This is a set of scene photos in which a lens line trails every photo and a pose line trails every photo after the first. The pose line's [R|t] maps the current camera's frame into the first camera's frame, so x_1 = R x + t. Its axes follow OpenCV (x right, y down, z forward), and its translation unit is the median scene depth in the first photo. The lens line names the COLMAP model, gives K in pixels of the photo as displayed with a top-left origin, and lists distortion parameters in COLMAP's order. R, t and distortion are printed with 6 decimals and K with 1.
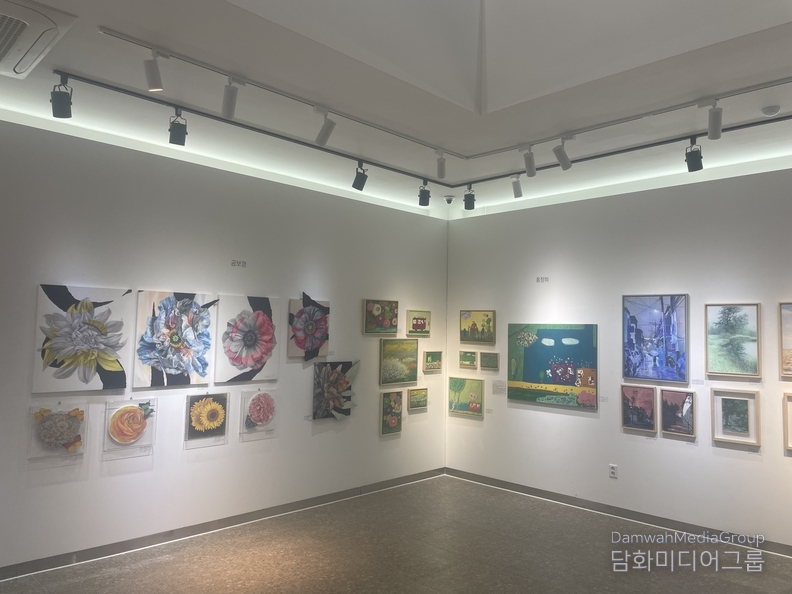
lens RADIAL K [[595.8, 0, 399.3], [0, 595.8, 291.4], [0, 0, 1]] dist [0.084918, -0.097442]
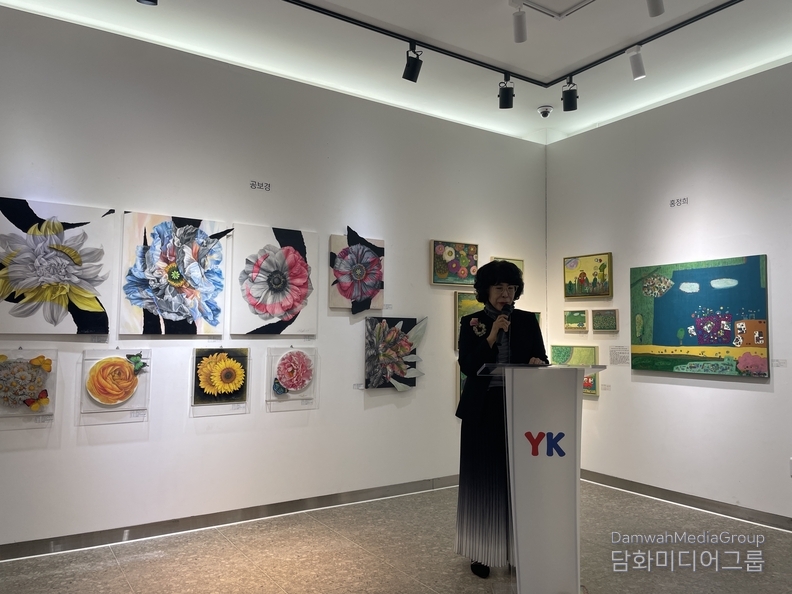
lens RADIAL K [[595.8, 0, 395.6], [0, 595.8, 295.7], [0, 0, 1]] dist [0.084918, -0.097442]
pose [[0.978577, -0.024398, -0.204429, 0.060699], [0.023678, 0.999702, -0.005969, 0.103064], [0.204513, 0.001001, 0.978863, 0.257429]]
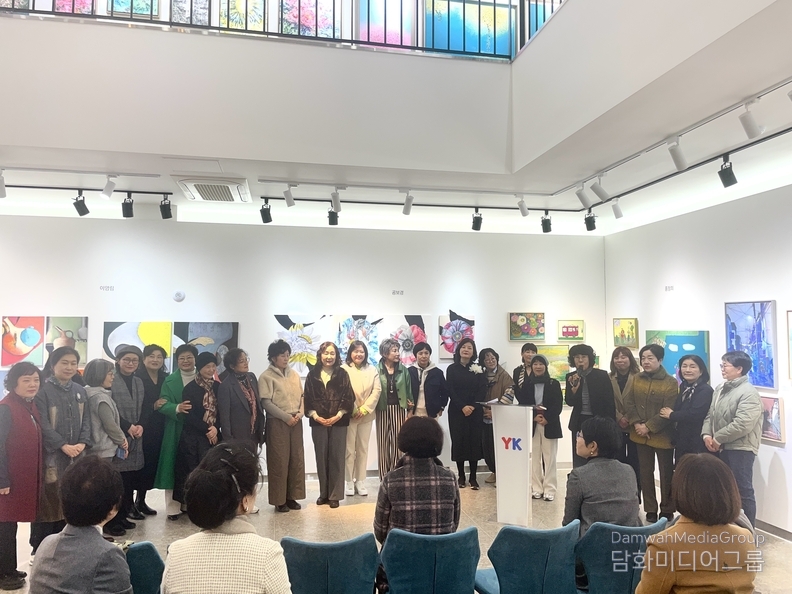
lens RADIAL K [[595.8, 0, 395.7], [0, 595.8, 291.8], [0, 0, 1]] dist [0.084918, -0.097442]
pose [[0.828783, -0.051477, -0.557198, 0.502345], [0.050303, 0.998582, -0.017432, -0.022613], [0.557305, -0.013582, 0.830197, -0.176227]]
